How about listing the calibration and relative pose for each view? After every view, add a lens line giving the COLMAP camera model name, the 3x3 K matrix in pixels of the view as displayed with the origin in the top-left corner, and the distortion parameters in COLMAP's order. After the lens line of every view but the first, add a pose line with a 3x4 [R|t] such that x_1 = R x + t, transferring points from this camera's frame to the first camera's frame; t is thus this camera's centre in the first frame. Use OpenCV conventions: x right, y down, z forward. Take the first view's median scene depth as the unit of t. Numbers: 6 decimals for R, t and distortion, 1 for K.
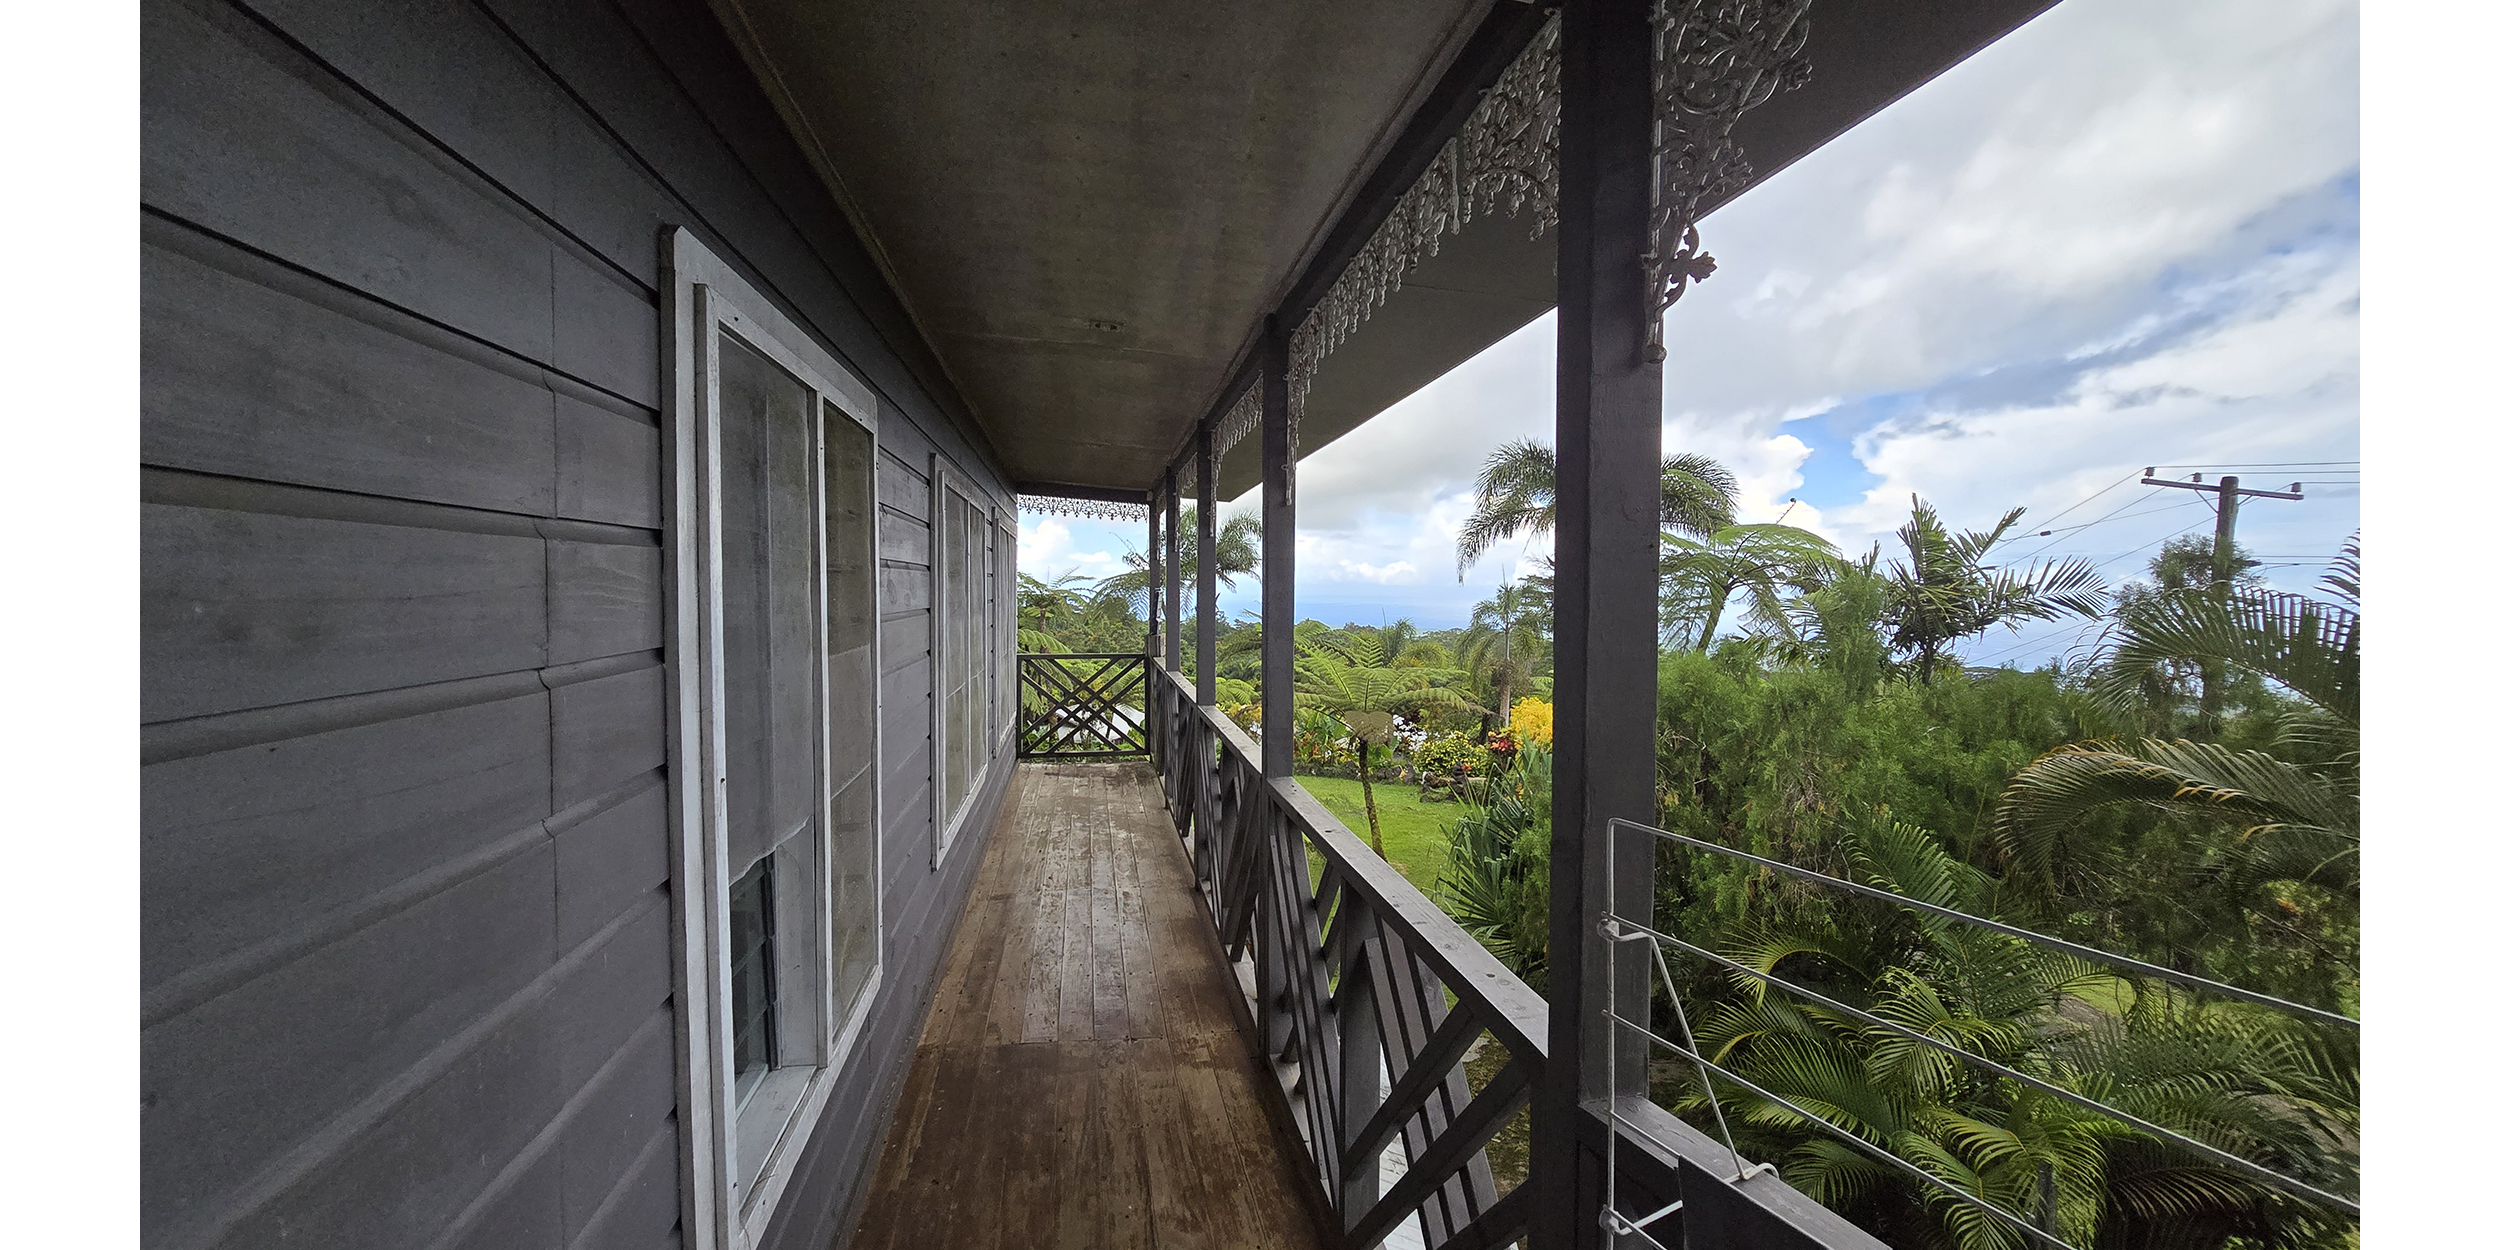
lens RADIAL K [[914.4, 0, 1245.7], [0, 914.4, 616.6], [0, 0, 1]] dist [-0.015166, -0.000041]
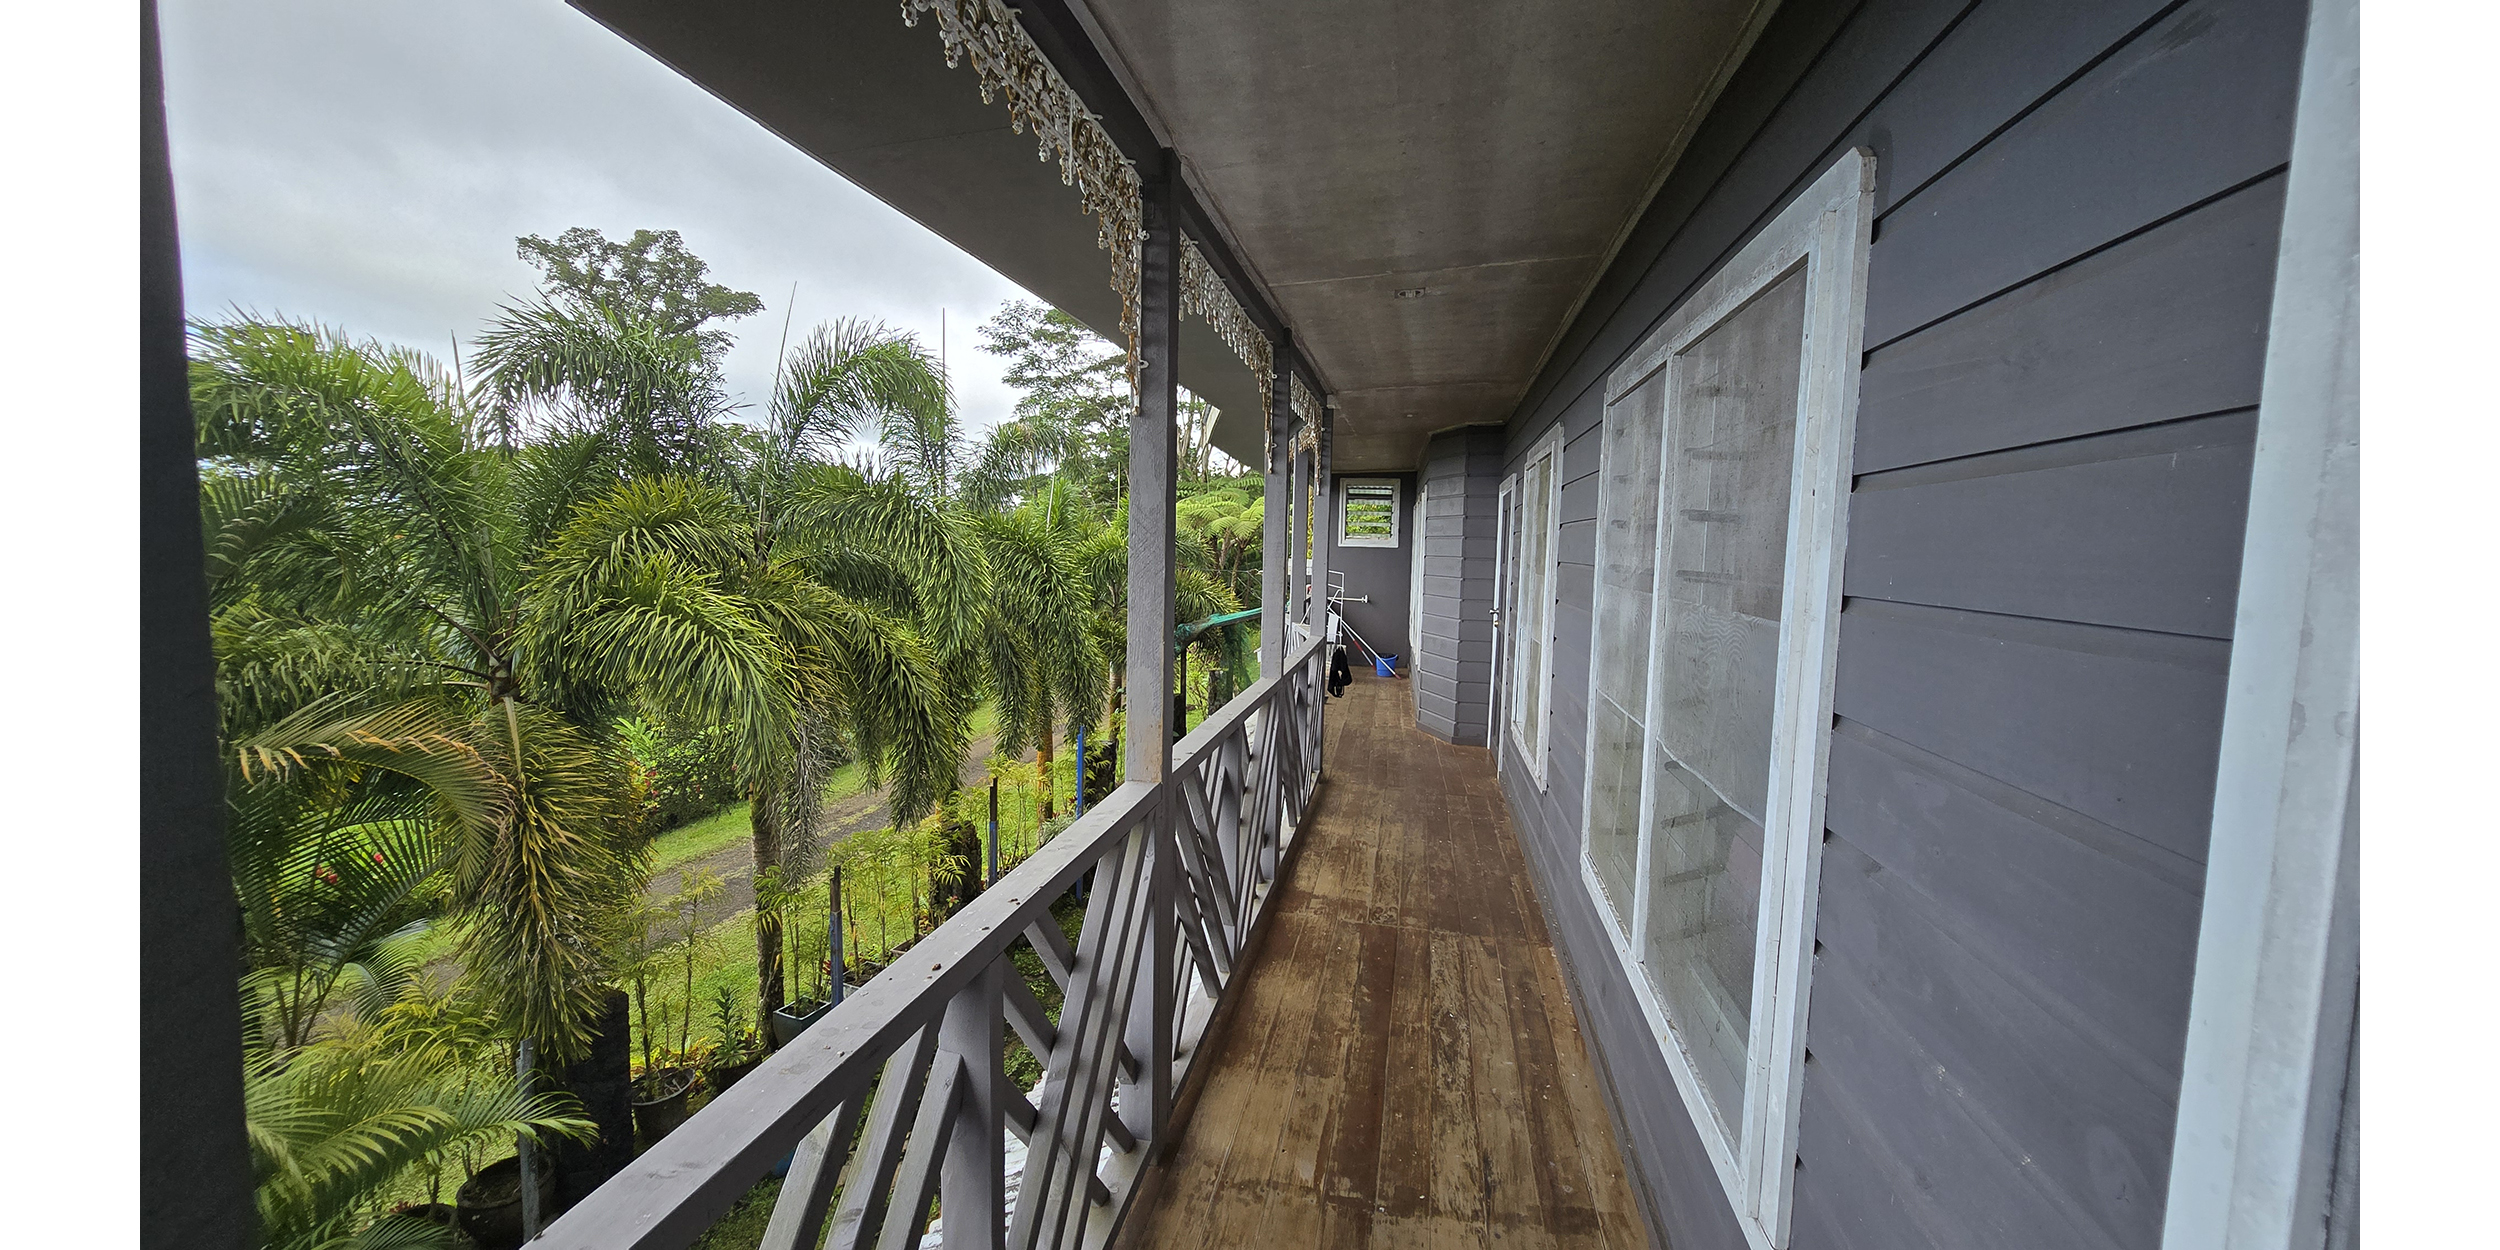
lens RADIAL K [[902.9, 0, 1249.9], [0, 902.9, 617.8], [0, 0, 1]] dist [-0.006169, -0.000019]
pose [[-0.932853, -0.055430, 0.355968, -0.403707], [-0.013718, 0.992841, 0.118651, -0.067696], [-0.359997, 0.105801, -0.926935, 2.240782]]
